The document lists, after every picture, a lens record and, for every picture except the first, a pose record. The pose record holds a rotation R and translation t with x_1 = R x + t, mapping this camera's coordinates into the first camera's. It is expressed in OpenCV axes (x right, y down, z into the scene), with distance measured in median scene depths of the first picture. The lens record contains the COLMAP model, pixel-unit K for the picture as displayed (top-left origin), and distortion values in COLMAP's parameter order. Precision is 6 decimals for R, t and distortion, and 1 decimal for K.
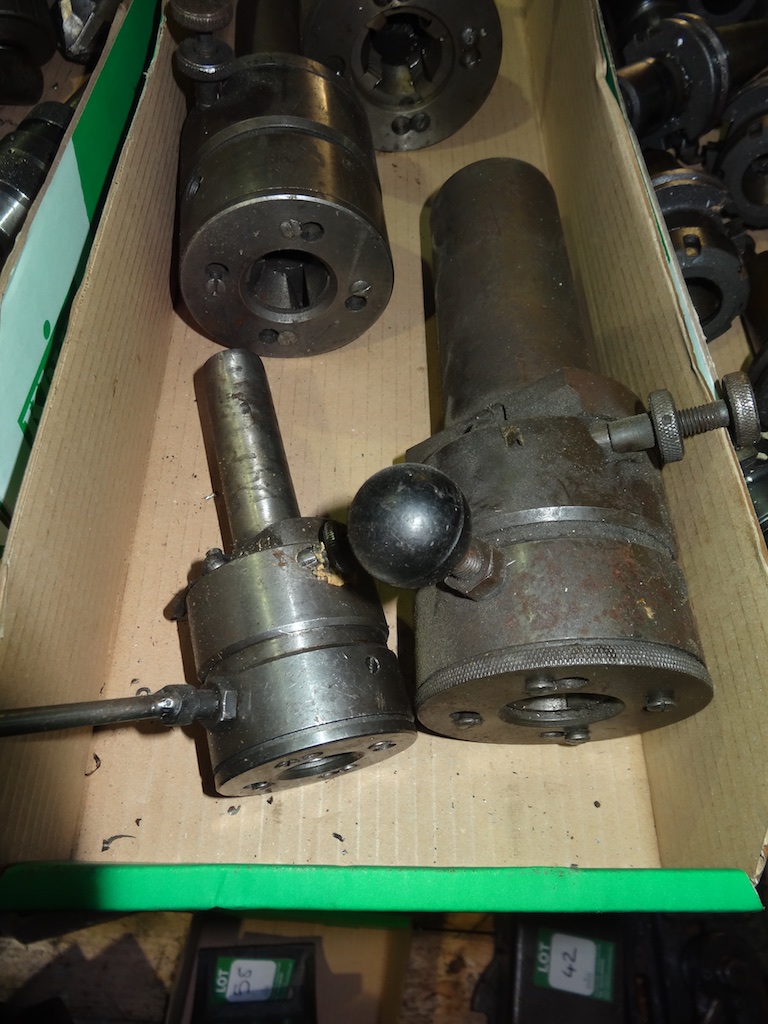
lens RADIAL K [[735.9, 0, 384.0], [0, 735.9, 512.0], [0, 0, 1]] dist [-0.020378, 0.000825]
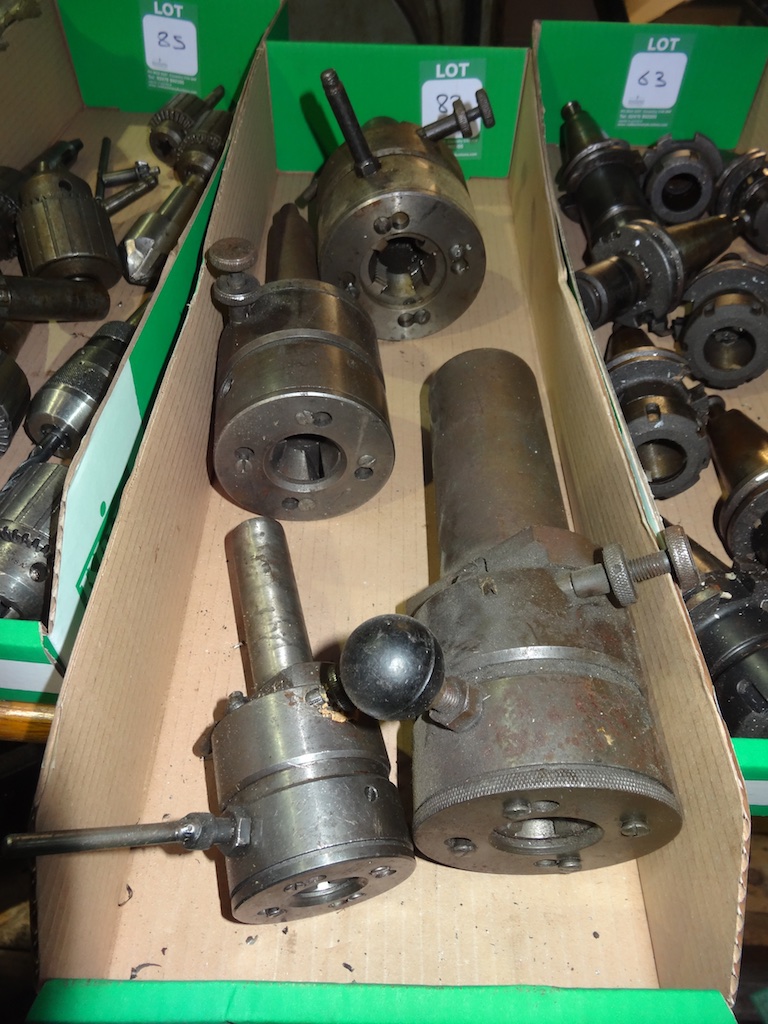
lens RADIAL K [[735.9, 0, 384.0], [0, 735.9, 512.0], [0, 0, 1]] dist [-0.020378, 0.000825]
pose [[0.997428, -0.037445, -0.061111, 0.076402], [0.024964, 0.980782, -0.193503, 0.002160], [0.067182, 0.191479, 0.979195, -0.154878]]
